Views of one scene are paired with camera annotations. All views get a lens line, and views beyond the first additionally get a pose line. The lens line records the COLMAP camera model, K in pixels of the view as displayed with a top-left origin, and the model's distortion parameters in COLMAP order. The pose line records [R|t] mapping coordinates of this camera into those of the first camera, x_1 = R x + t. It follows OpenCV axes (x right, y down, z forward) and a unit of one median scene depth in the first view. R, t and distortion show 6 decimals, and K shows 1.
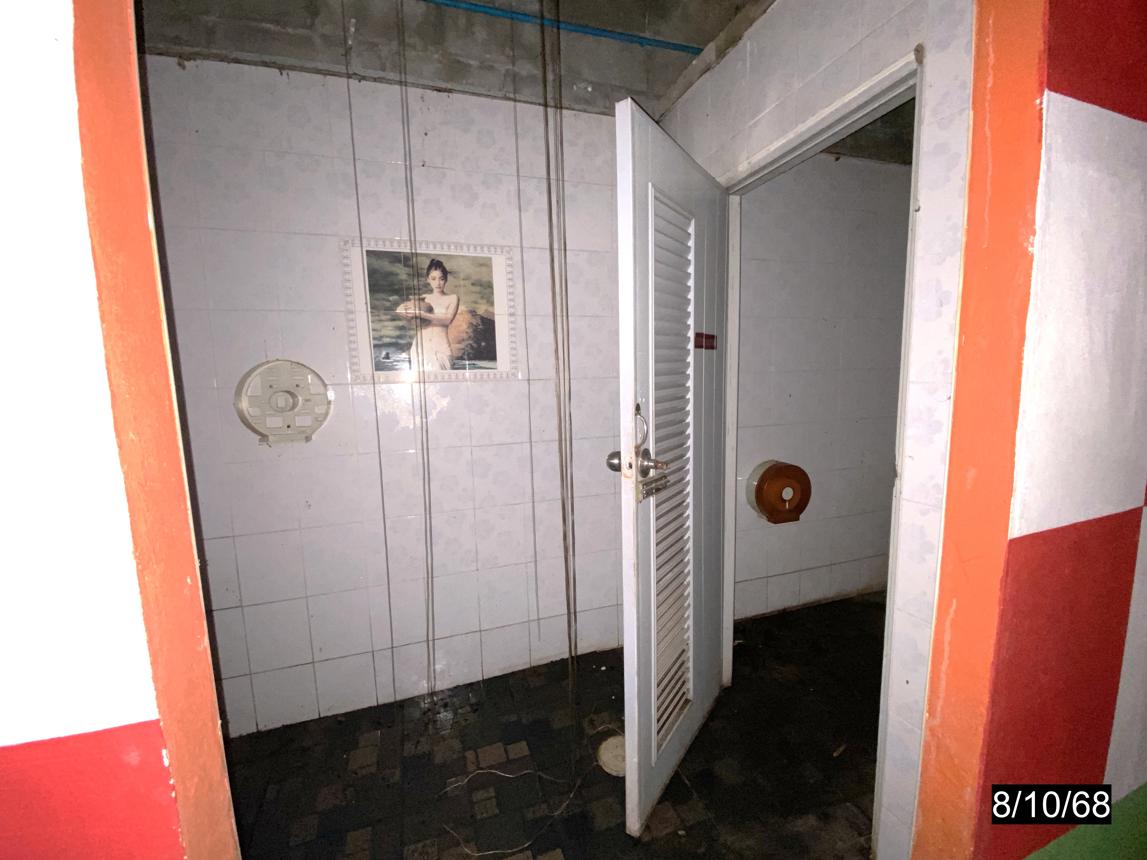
lens RADIAL K [[478.3, 0, 571.7], [0, 478.3, 435.7], [0, 0, 1]] dist [0.023795, -0.023531]
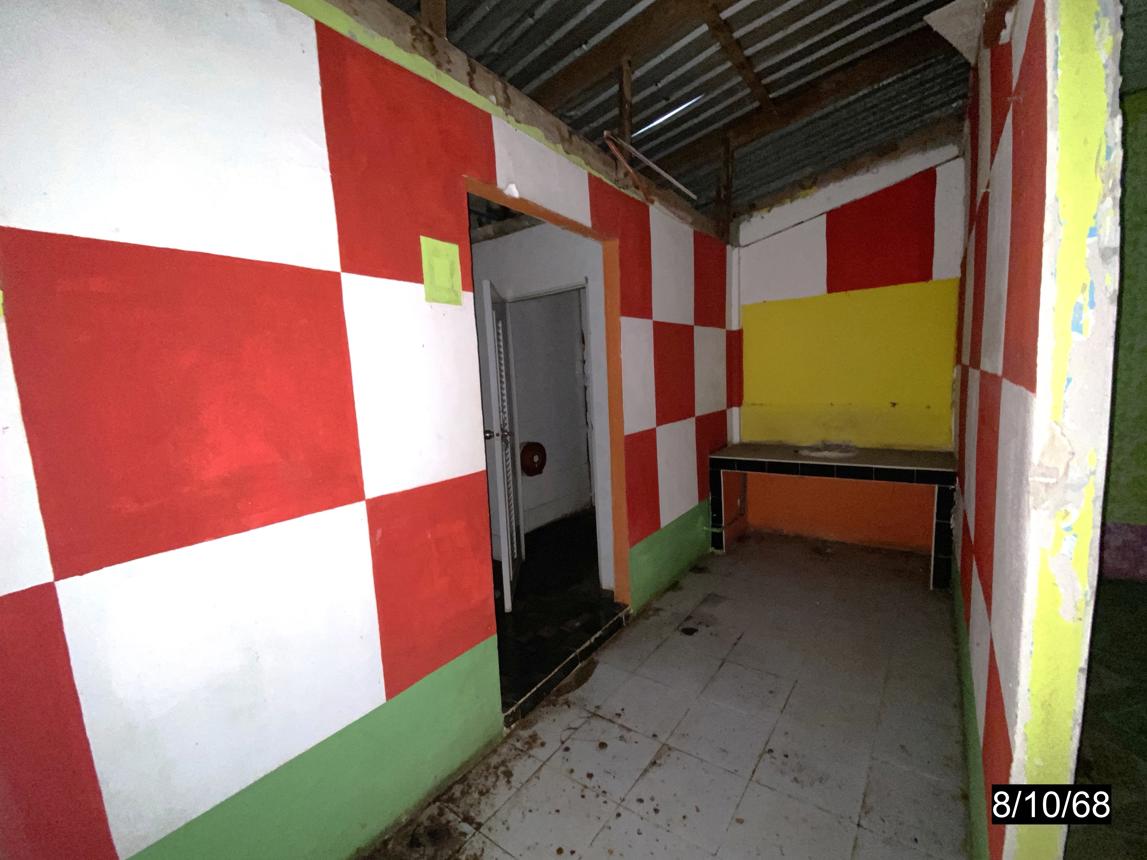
lens RADIAL K [[478.3, 0, 571.7], [0, 478.3, 435.7], [0, 0, 1]] dist [0.023795, -0.023531]
pose [[0.809092, -0.079524, 0.582277, -0.786571], [0.101777, 0.994792, -0.005560, 0.097510], [-0.578802, 0.063761, 0.812972, -0.885354]]
